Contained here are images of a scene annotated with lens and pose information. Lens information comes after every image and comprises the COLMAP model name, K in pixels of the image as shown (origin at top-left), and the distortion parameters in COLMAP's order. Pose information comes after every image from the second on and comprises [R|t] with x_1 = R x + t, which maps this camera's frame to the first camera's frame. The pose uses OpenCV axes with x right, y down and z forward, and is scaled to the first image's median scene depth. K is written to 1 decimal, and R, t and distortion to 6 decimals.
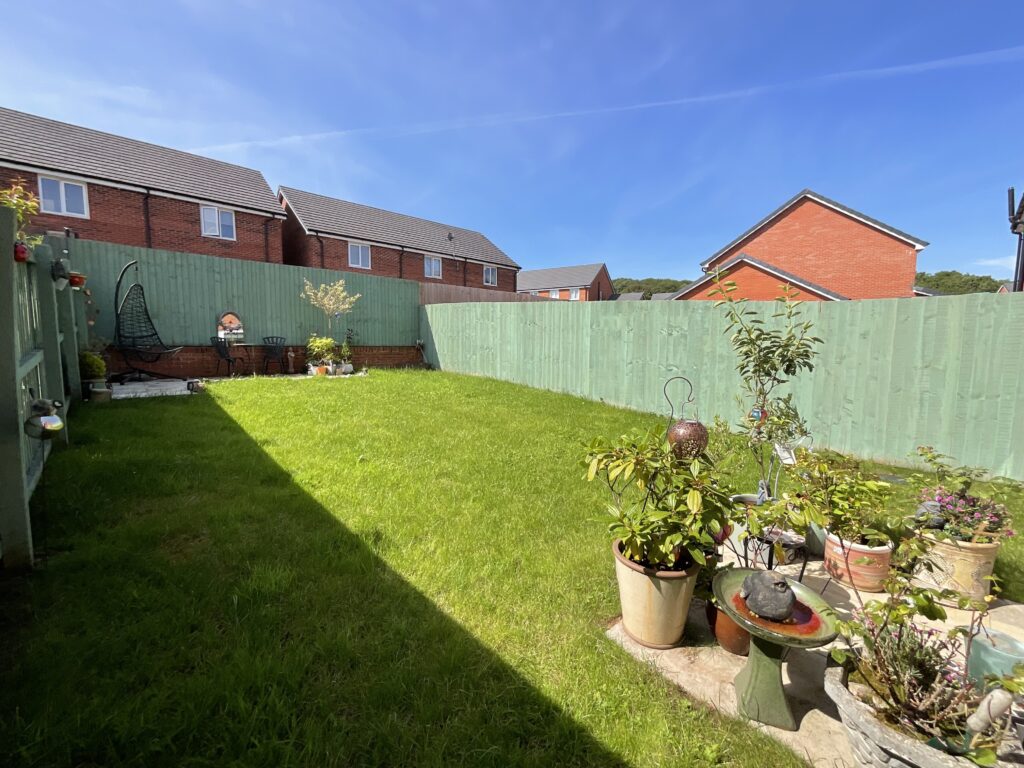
lens RADIAL K [[417.5, 0, 510.9], [0, 417.5, 382.0], [0, 0, 1]] dist [-0.001610, -0.000018]
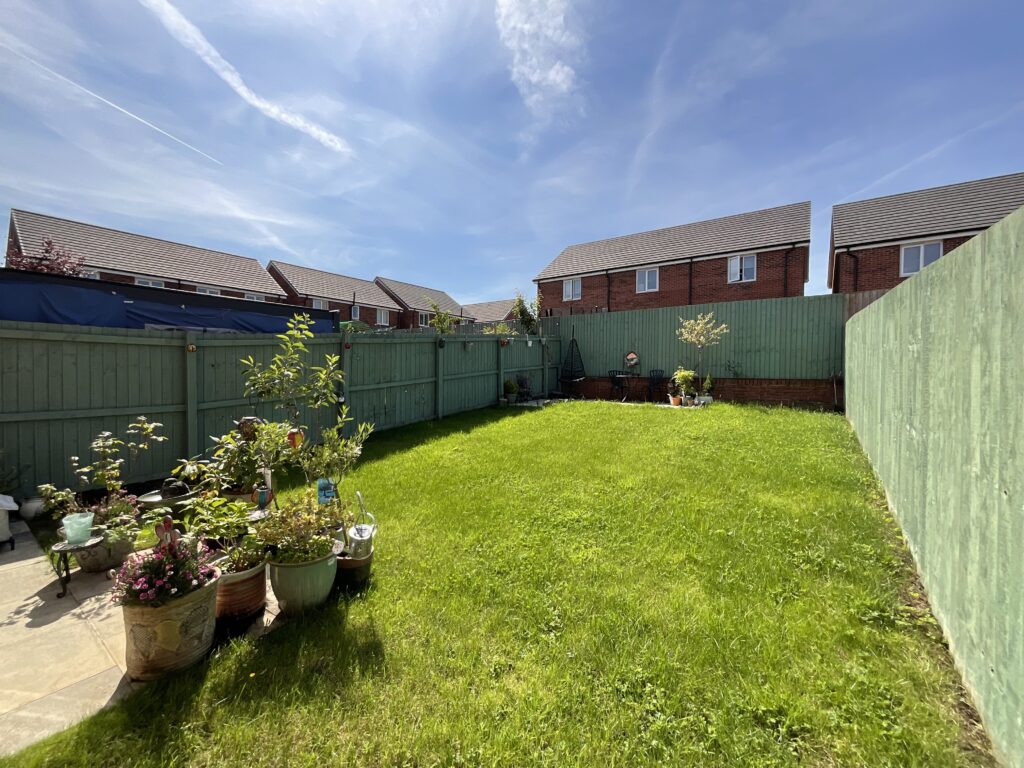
lens RADIAL K [[417.5, 0, 510.9], [0, 417.5, 382.0], [0, 0, 1]] dist [-0.001610, -0.000018]
pose [[0.203018, 0.015360, -0.979054, 0.406363], [-0.093063, 0.995653, -0.003677, -0.025792], [0.974742, 0.091860, 0.203565, 0.292686]]
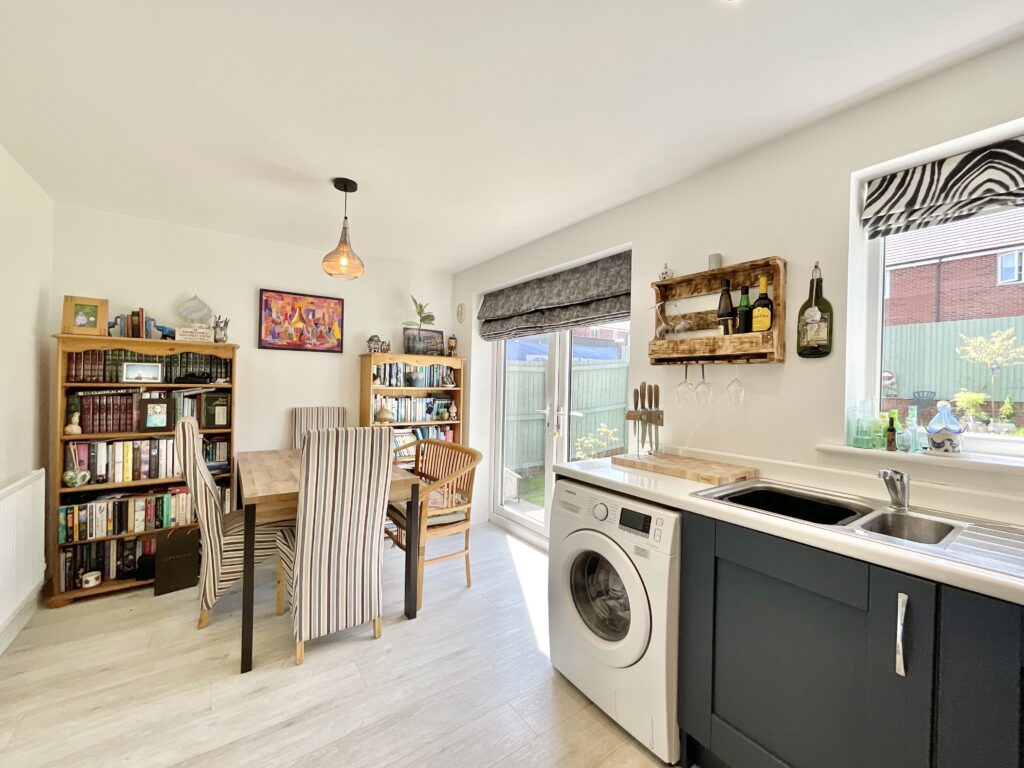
lens RADIAL K [[417.5, 0, 510.9], [0, 417.5, 382.0], [0, 0, 1]] dist [-0.001610, -0.000018]
pose [[-0.135222, -0.010779, -0.990757, 0.519438], [-0.111091, 0.993801, 0.004350, -0.014588], [0.984568, 0.110653, -0.135581, 0.075925]]
